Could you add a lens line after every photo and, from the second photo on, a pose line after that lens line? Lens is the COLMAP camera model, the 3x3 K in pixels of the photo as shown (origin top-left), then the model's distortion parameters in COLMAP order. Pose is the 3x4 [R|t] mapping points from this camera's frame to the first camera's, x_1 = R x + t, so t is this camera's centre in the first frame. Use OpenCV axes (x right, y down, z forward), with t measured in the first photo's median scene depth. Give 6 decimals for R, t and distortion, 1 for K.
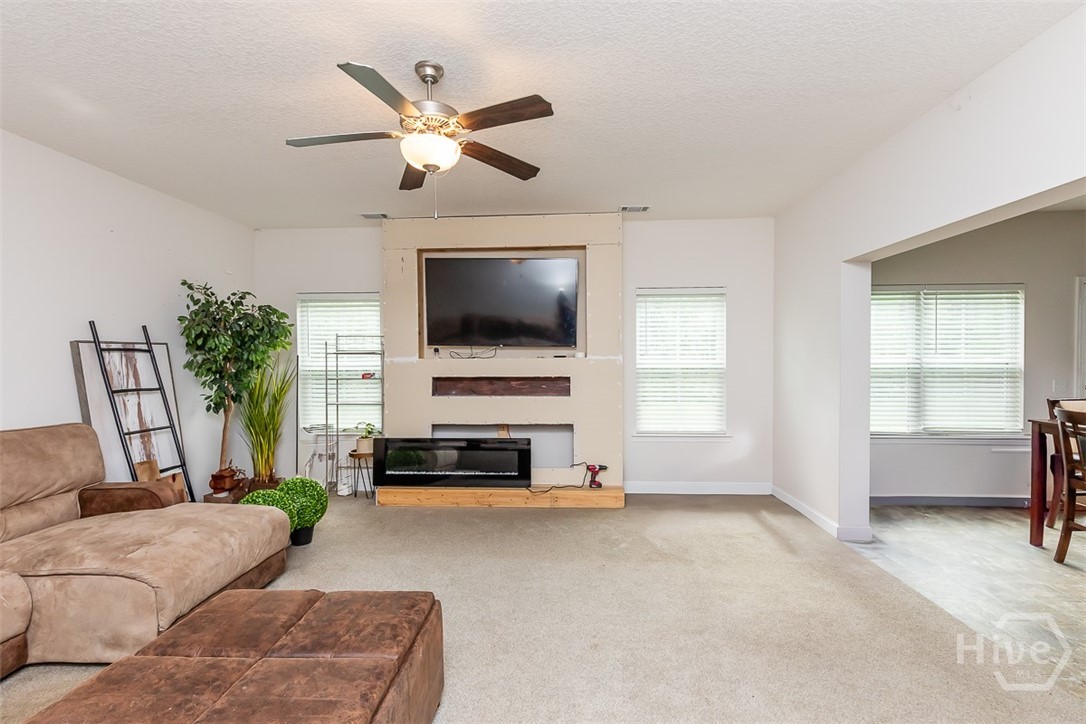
lens RADIAL K [[483.8, 0, 542.3], [0, 483.8, 366.8], [0, 0, 1]] dist [0.001819, -0.000269]
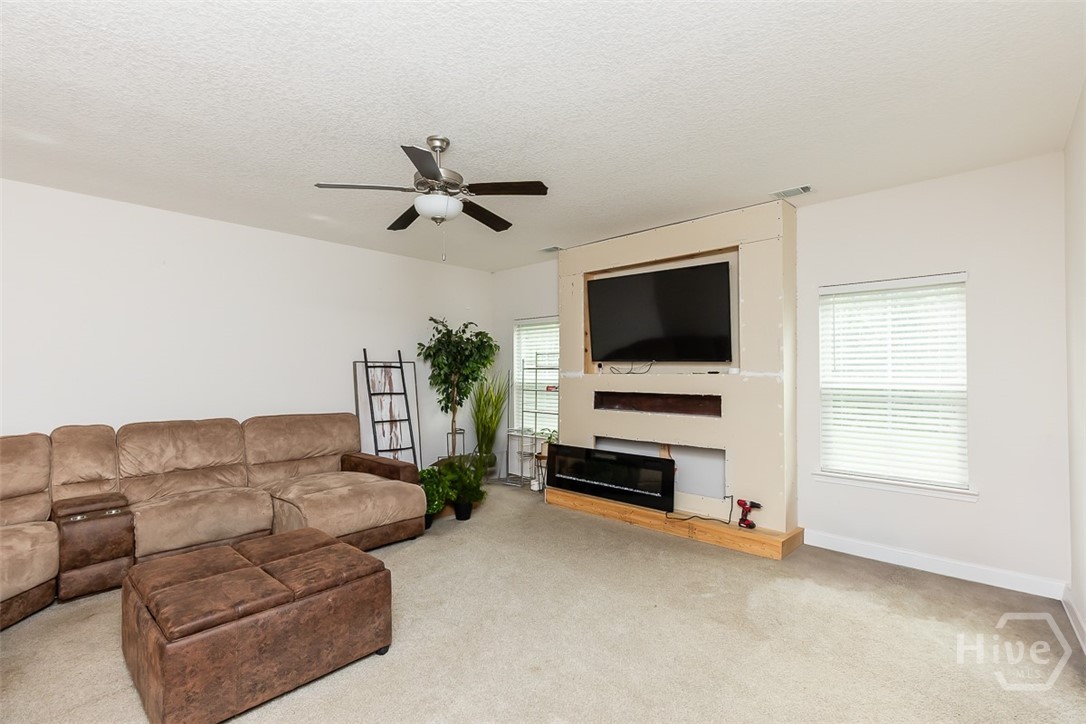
lens RADIAL K [[478.5, 0, 547.8], [0, 478.5, 365.5], [0, 0, 1]] dist [0.002150, 0.000117]
pose [[0.778669, -0.003183, -0.627427, 0.369113], [-0.016371, 0.999544, -0.025387, -0.007118], [0.627222, 0.030040, 0.778261, 0.120616]]
